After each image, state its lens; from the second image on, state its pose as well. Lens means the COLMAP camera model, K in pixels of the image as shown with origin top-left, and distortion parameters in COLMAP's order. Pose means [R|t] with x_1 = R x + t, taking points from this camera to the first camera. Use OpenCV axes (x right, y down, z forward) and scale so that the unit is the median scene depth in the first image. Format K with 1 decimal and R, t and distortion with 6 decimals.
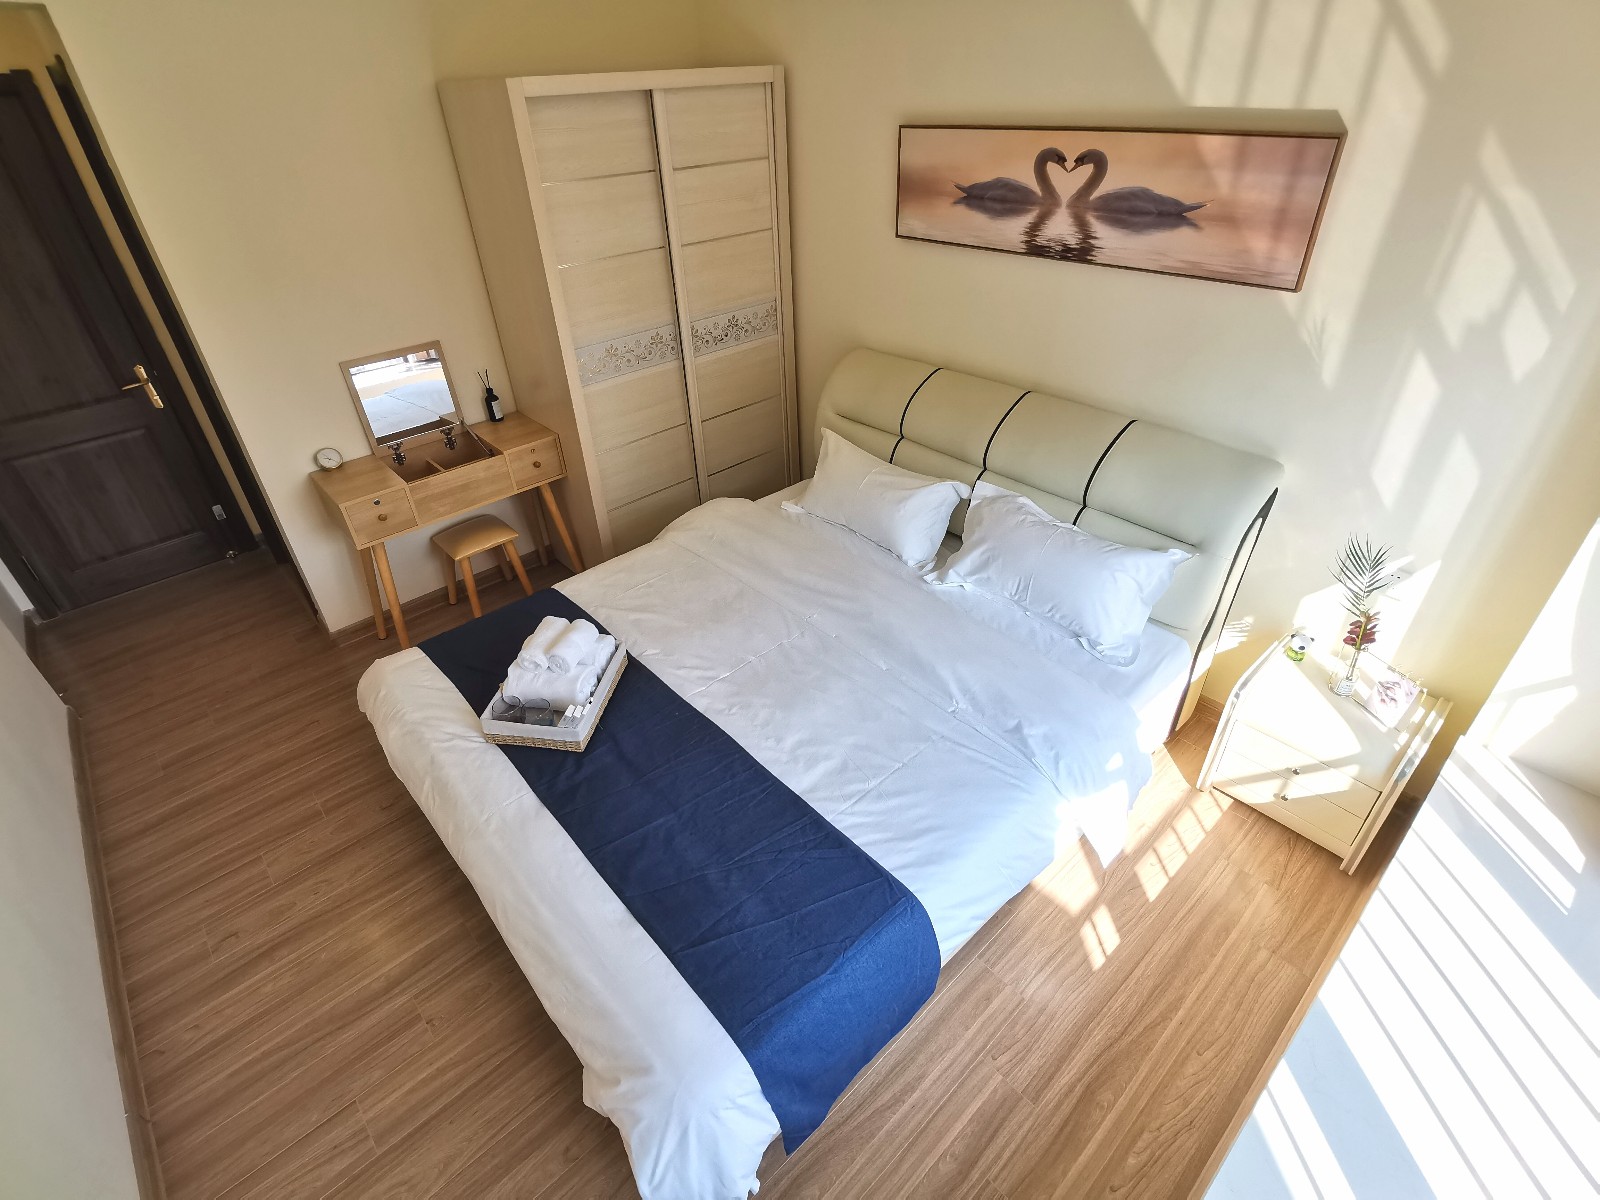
lens RADIAL K [[771.8, 0, 791.8], [0, 771.8, 585.3], [0, 0, 1]] dist [0.004148, -0.009402]
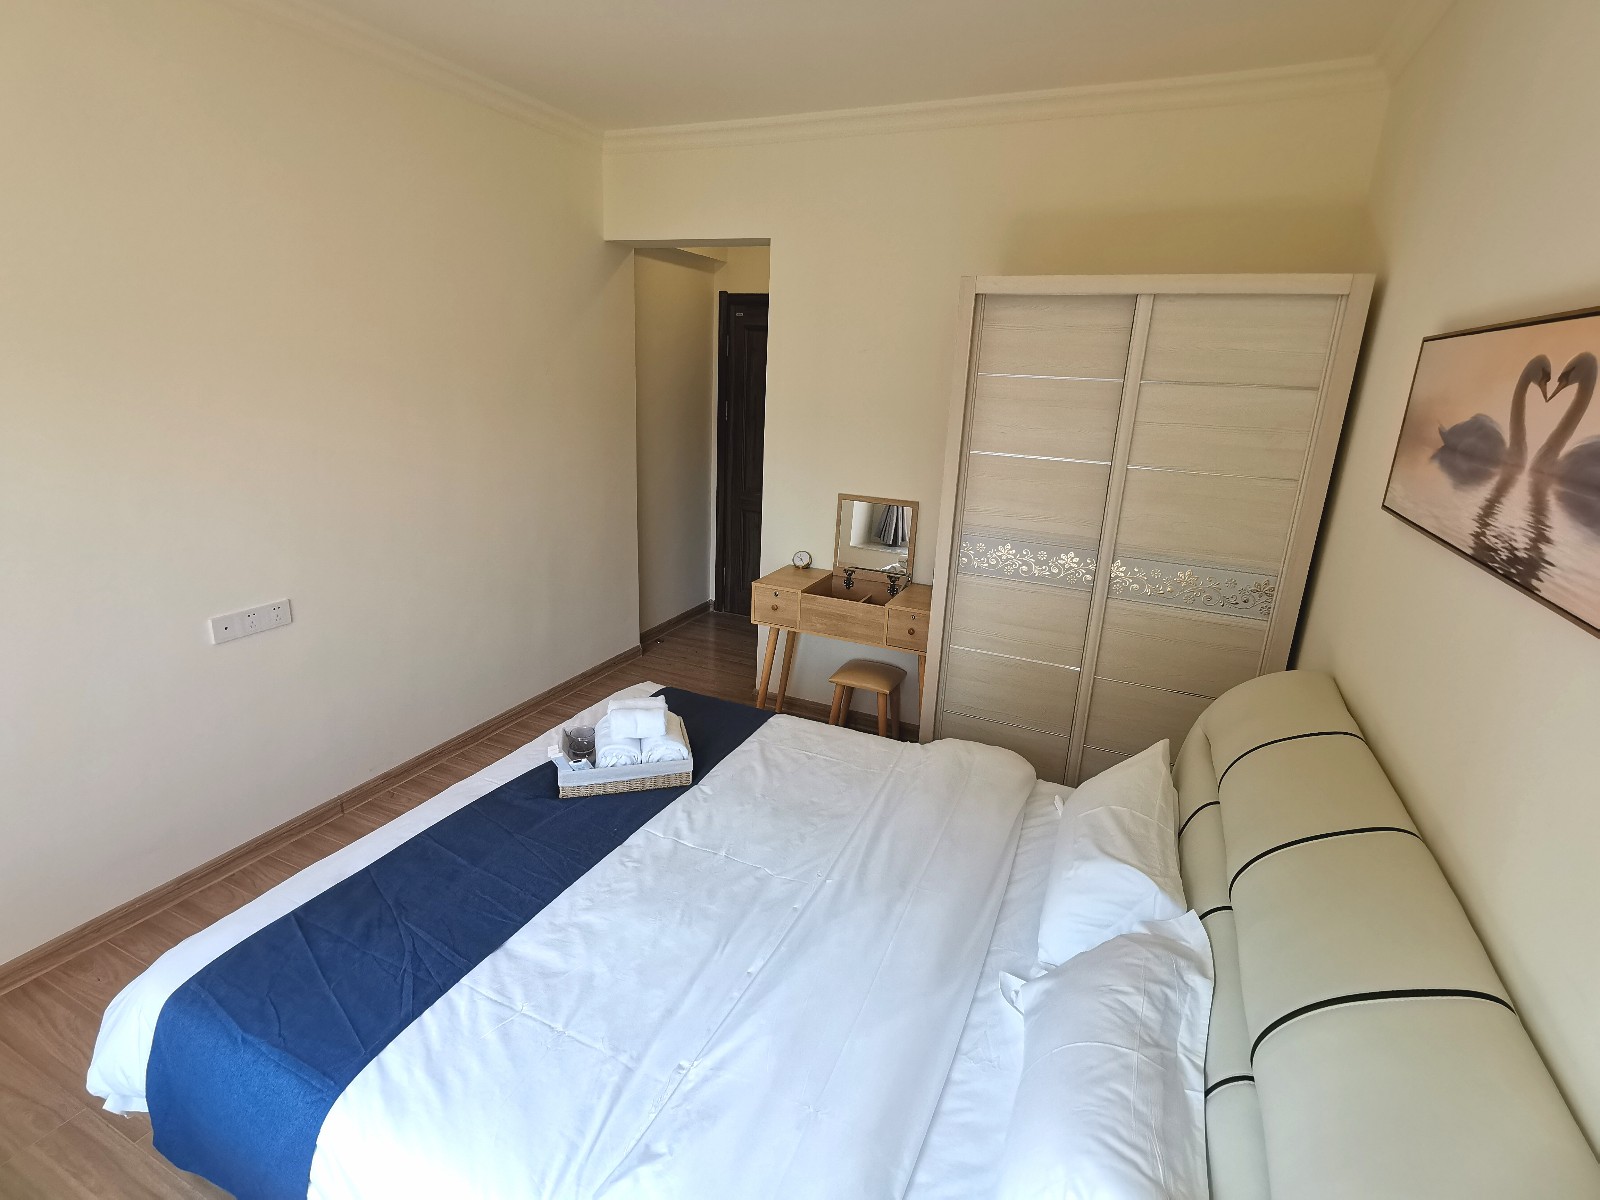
lens RADIAL K [[771.8, 0, 791.8], [0, 771.8, 585.3], [0, 0, 1]] dist [0.004148, -0.009402]
pose [[0.398330, 0.308810, -0.863695, 0.584545], [-0.557954, 0.828952, 0.039064, -0.210357], [0.728025, 0.466342, 0.502498, 0.487467]]
